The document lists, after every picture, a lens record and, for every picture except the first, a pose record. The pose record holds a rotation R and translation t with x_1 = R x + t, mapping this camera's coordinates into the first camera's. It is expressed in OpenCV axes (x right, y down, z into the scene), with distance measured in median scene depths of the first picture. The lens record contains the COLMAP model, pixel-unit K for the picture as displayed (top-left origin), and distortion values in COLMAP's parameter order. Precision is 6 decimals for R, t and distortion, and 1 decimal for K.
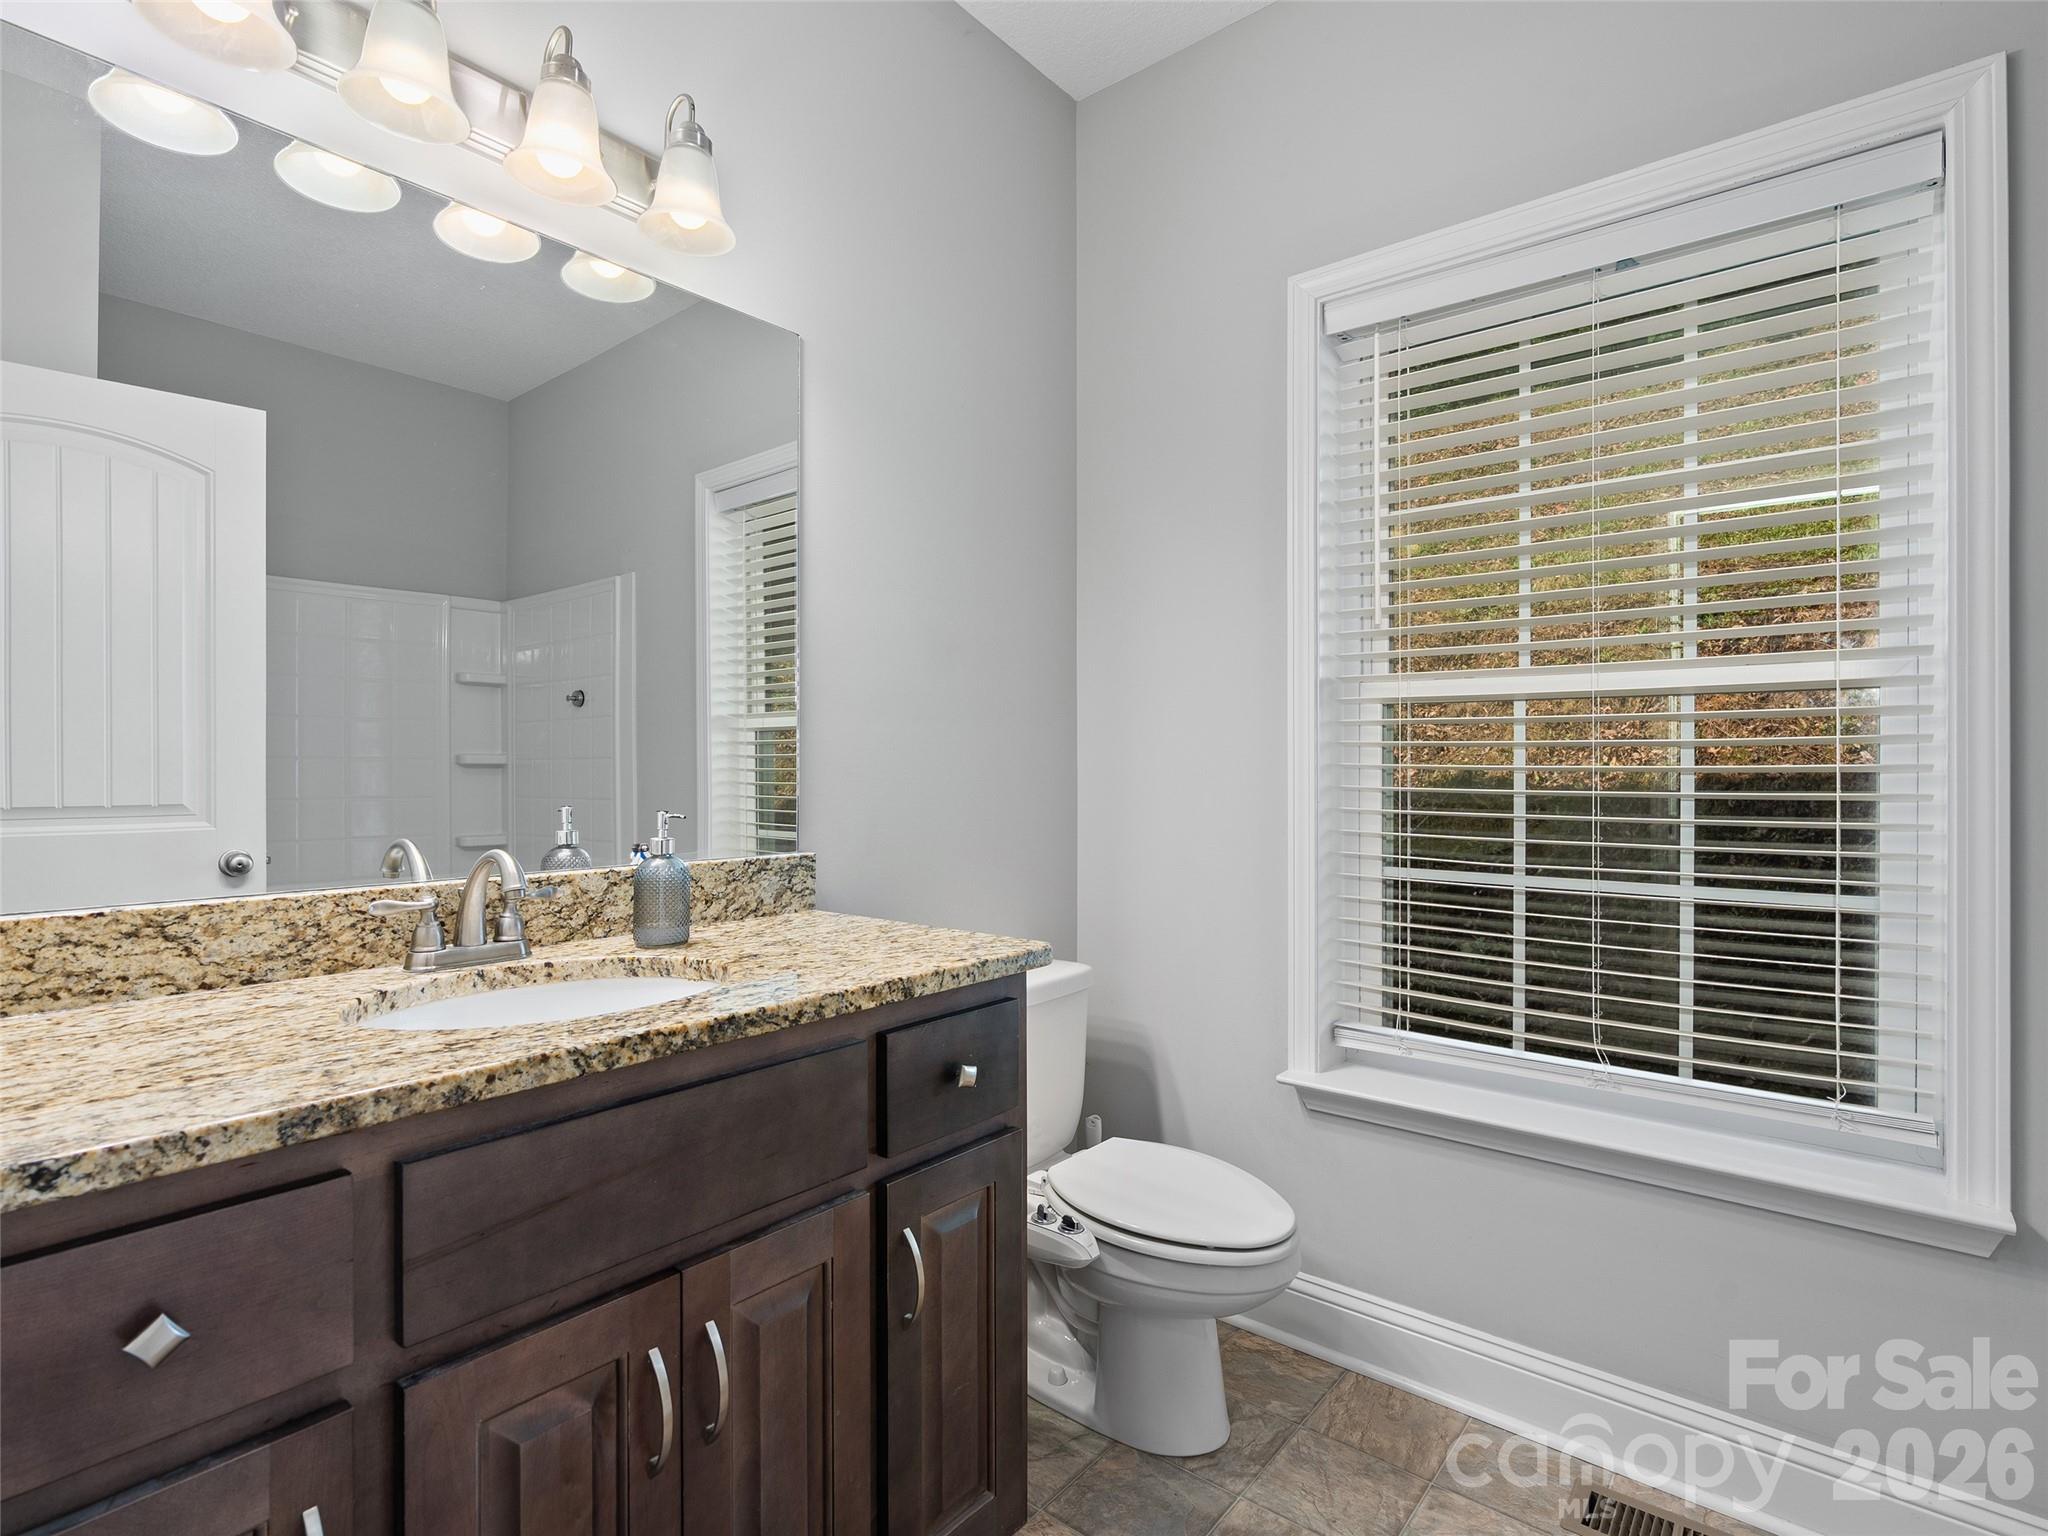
lens RADIAL K [[1034.9, 0, 1020.3], [0, 1034.9, 756.0], [0, 0, 1]] dist [-0.011168, 0.004118]
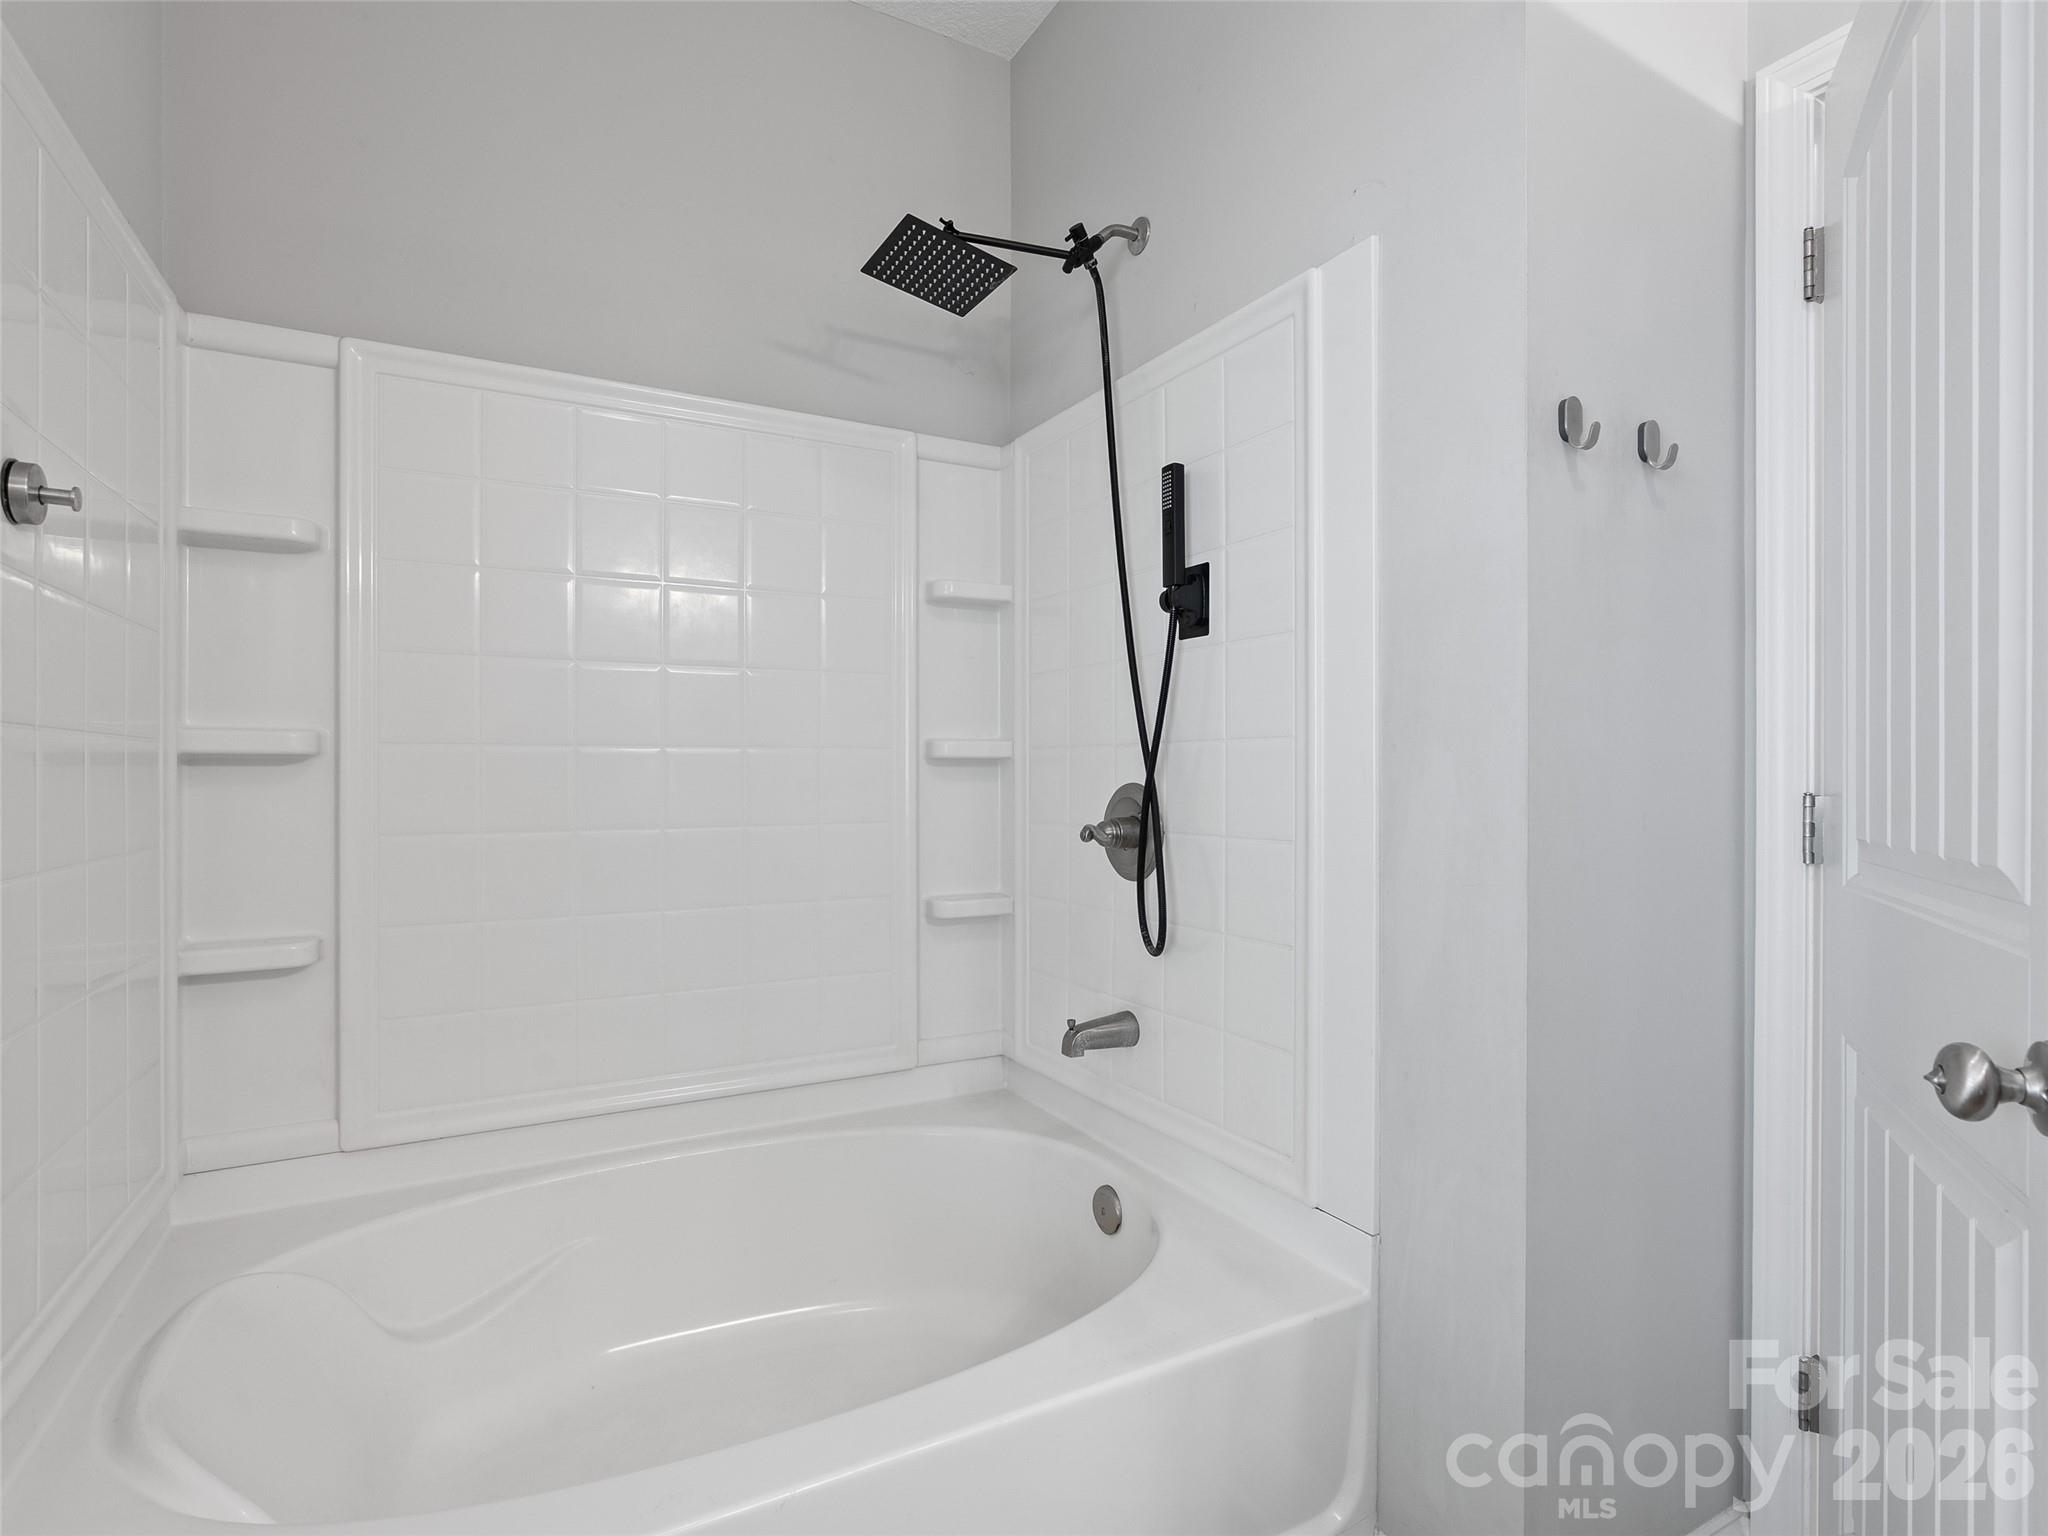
lens RADIAL K [[1034.9, 0, 1027.0], [0, 1034.9, 765.4], [0, 0, 1]] dist [-0.011168, 0.004118]
pose [[0.925901, 0.017720, -0.377351, -0.300514], [-0.015735, 0.999841, 0.008342, 0.006173], [0.377439, -0.001787, 0.926033, 0.535729]]
